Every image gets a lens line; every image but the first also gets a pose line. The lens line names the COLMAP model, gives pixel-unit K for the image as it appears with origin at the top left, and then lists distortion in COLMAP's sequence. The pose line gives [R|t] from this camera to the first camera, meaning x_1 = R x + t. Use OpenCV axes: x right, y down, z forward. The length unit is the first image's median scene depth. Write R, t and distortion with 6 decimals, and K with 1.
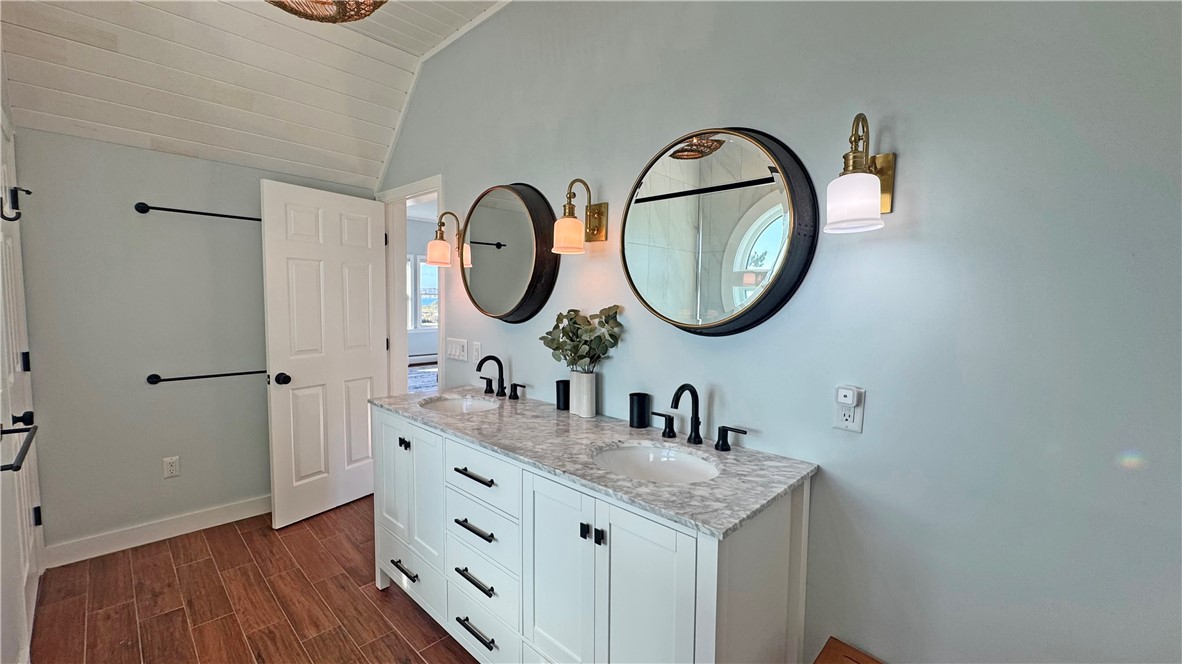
lens RADIAL K [[470.5, 0, 591.0], [0, 470.5, 332.0], [0, 0, 1]] dist [-0.003312, -0.000111]
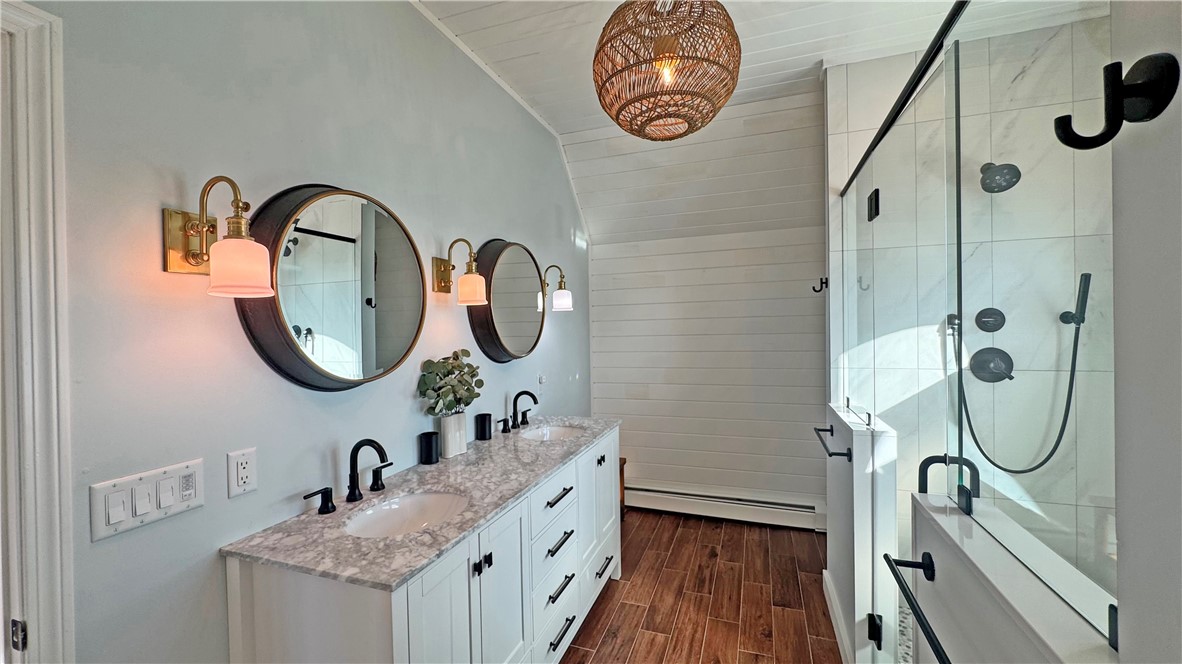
lens RADIAL K [[470.5, 0, 591.0], [0, 470.5, 332.0], [0, 0, 1]] dist [-0.003312, -0.000111]
pose [[-0.397873, -0.029085, 0.916979, -1.077150], [0.070481, 0.995575, 0.062159, -0.136524], [-0.914729, 0.089361, -0.394062, 1.086655]]
